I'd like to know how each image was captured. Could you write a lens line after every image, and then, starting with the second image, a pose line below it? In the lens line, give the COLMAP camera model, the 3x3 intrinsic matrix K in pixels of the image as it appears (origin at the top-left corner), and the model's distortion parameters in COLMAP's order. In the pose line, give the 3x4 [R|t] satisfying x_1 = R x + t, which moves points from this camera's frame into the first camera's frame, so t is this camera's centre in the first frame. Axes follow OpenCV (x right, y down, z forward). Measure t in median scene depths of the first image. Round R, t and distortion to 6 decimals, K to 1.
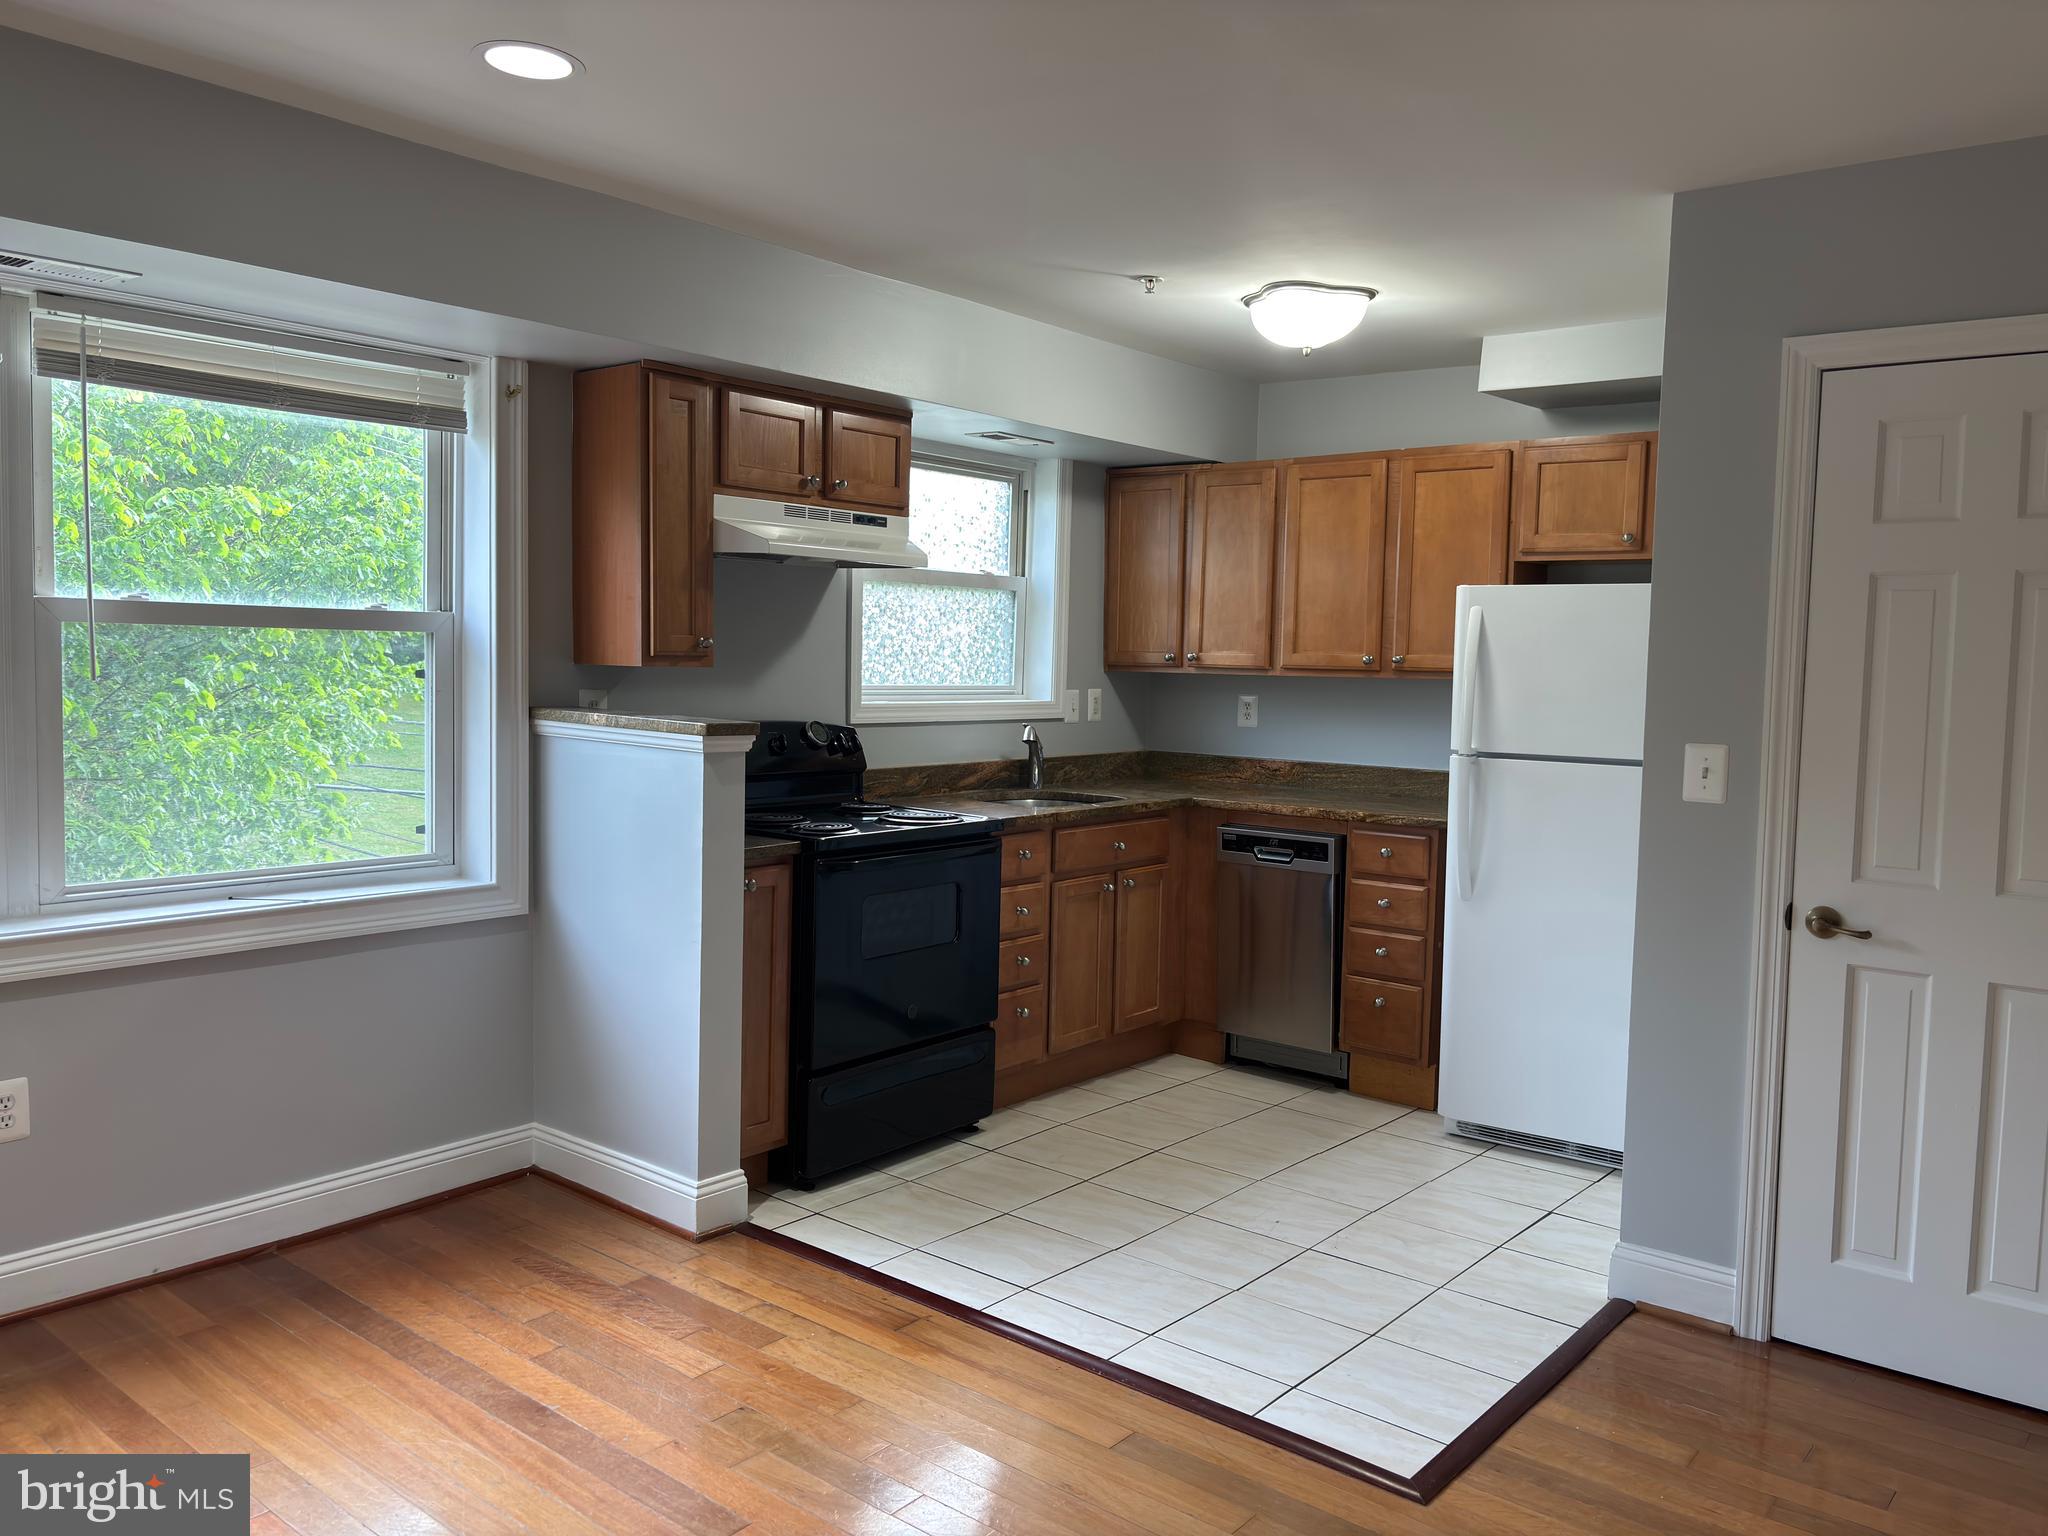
lens RADIAL K [[1548.4, 0, 1010.1], [0, 1548.4, 773.1], [0, 0, 1]] dist [0.078576, -0.084898]
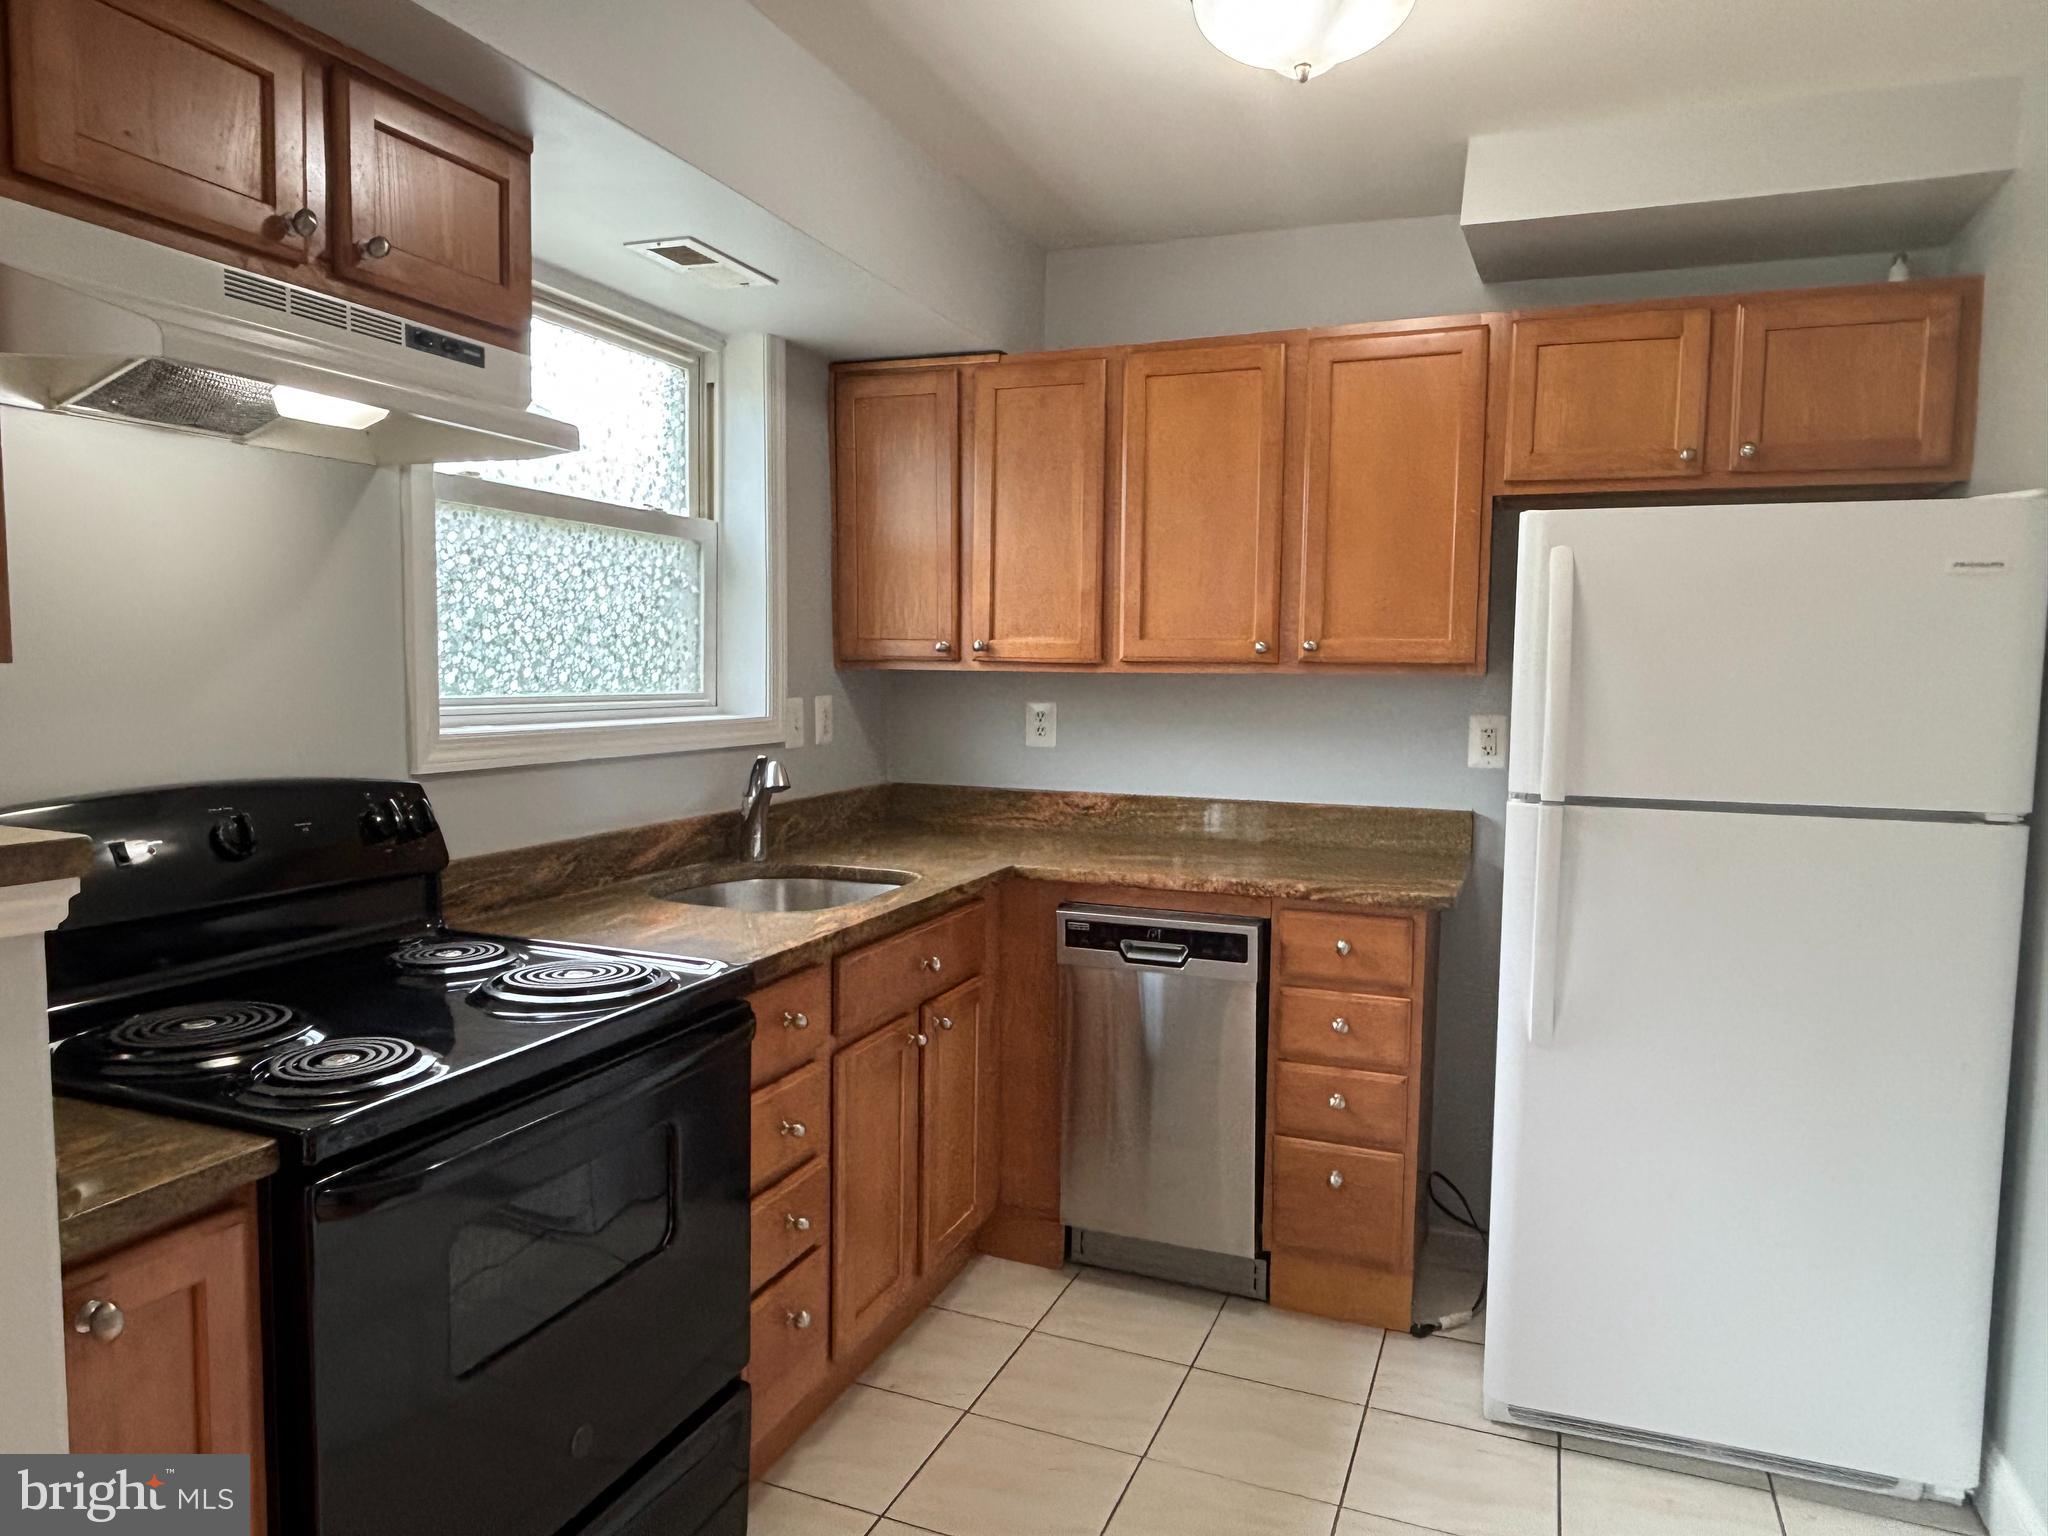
lens RADIAL K [[1352.1, 0, 1030.1], [0, 1352.1, 770.8], [0, 0, 1]] dist [0.058387, -0.086845]
pose [[0.950617, -0.033448, 0.308560, -0.048665], [0.031249, 0.999439, 0.012070, -0.031214], [-0.308791, -0.001831, 0.951128, 0.496805]]
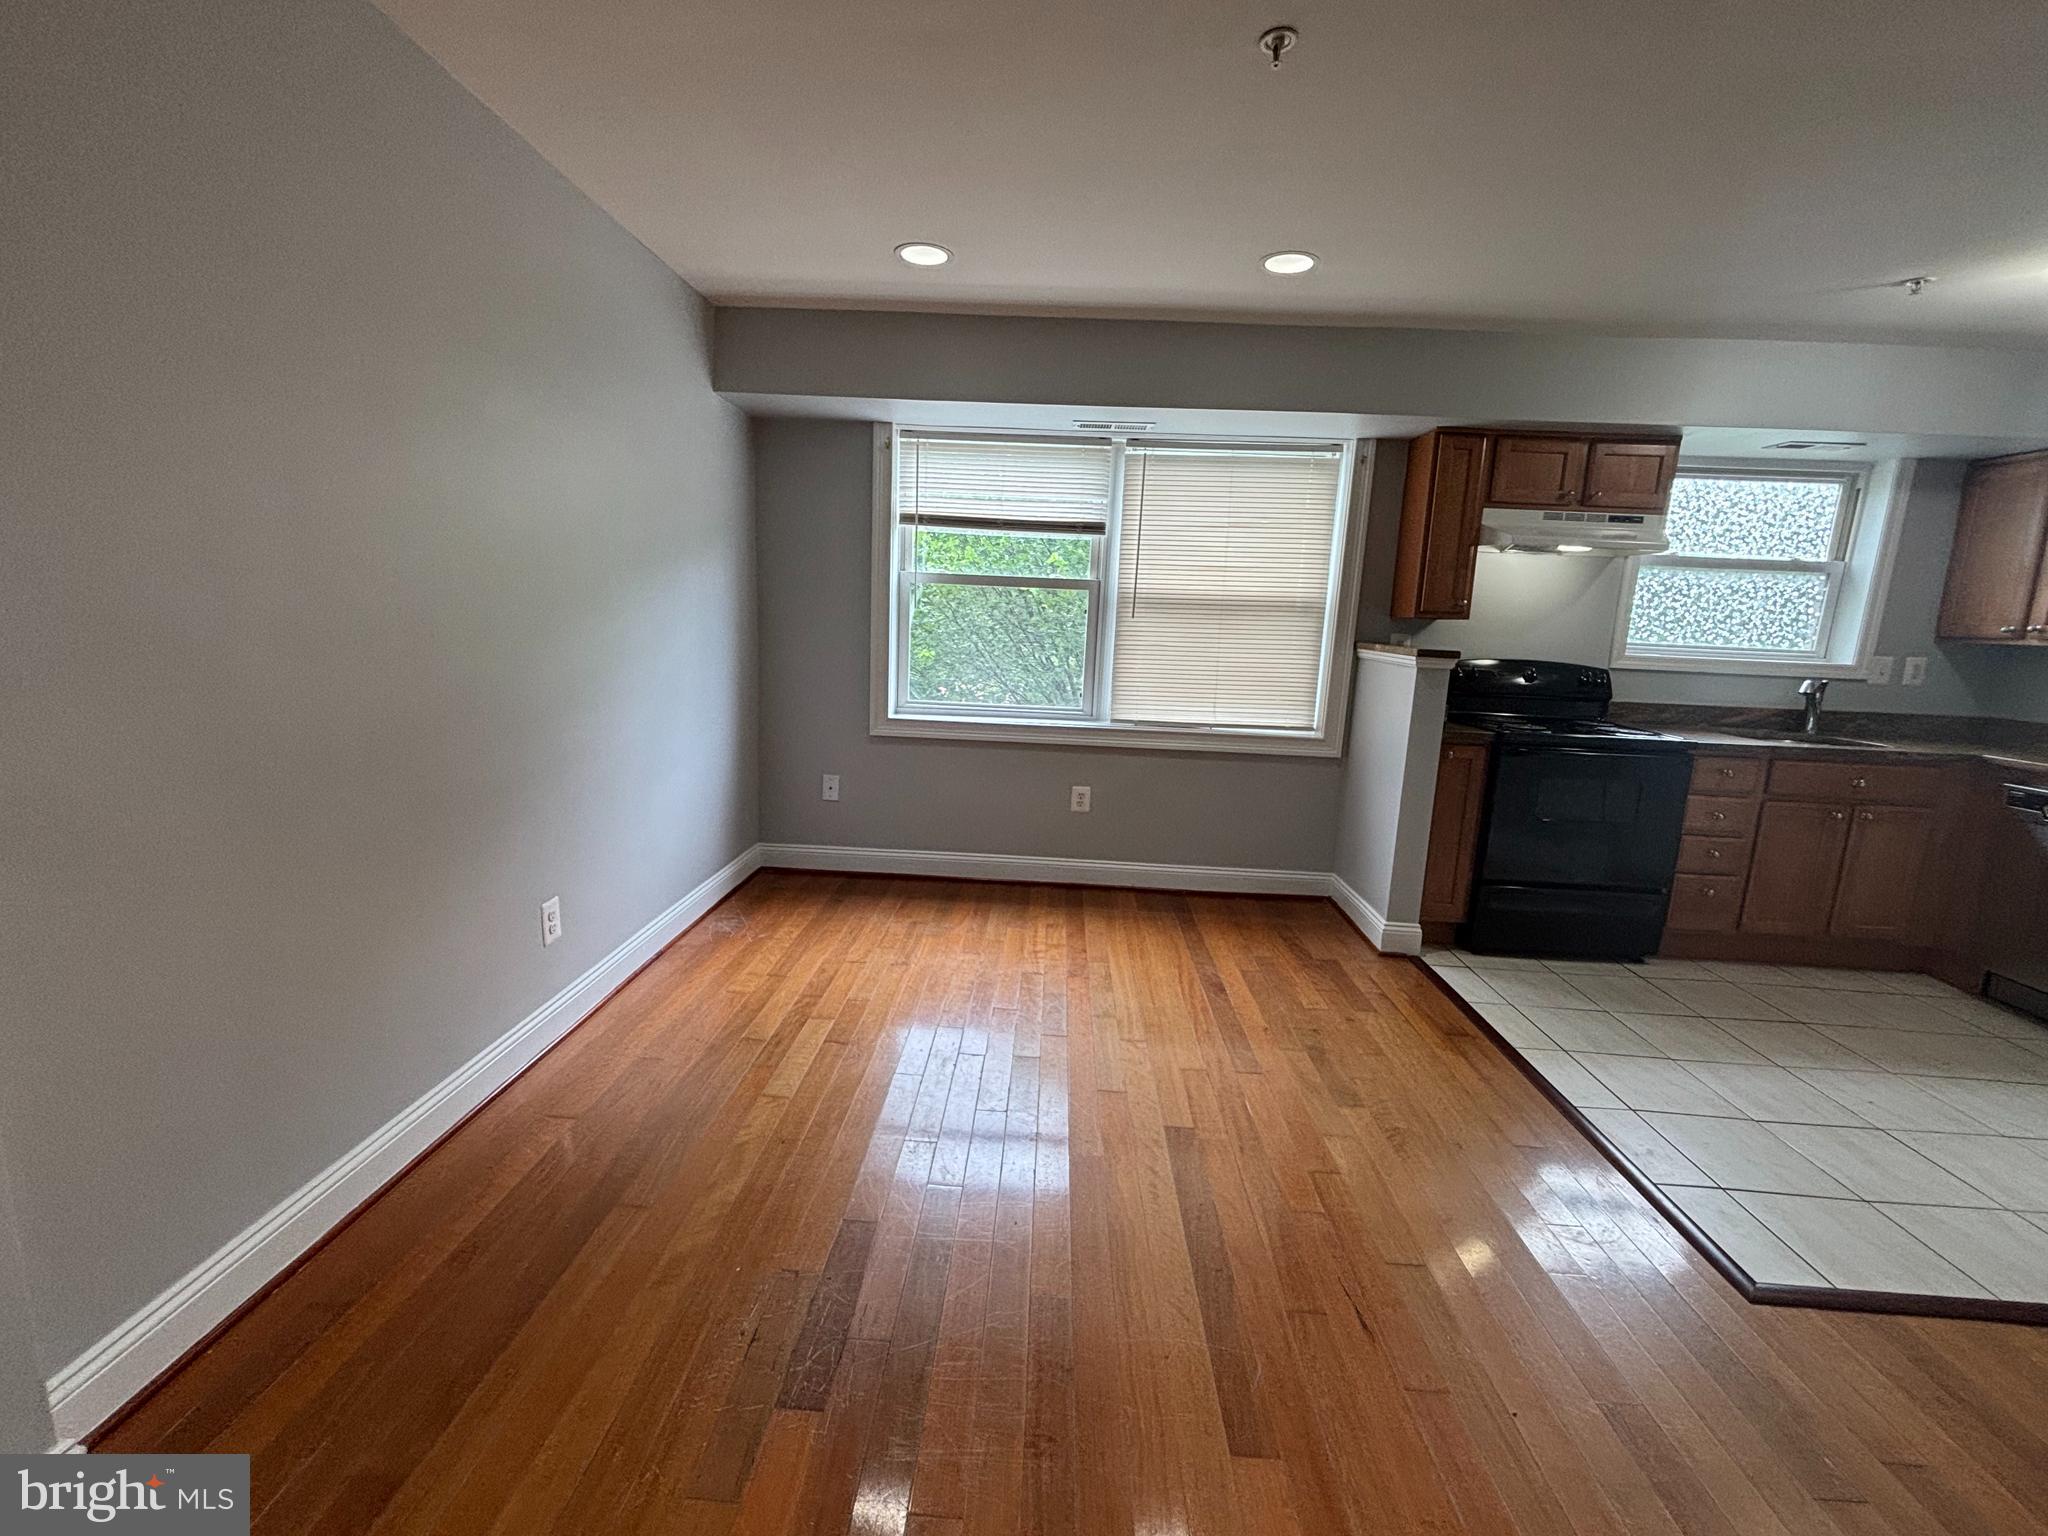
lens RADIAL K [[865.8, 0, 1024.0], [0, 865.8, 768.0], [0, 0, 1]] dist [0.001145, 0.000014]
pose [[0.604806, 0.141424, -0.783715, 0.202552], [-0.091517, 0.989928, 0.108011, 0.022327], [0.791097, 0.006398, 0.611657, 0.083173]]
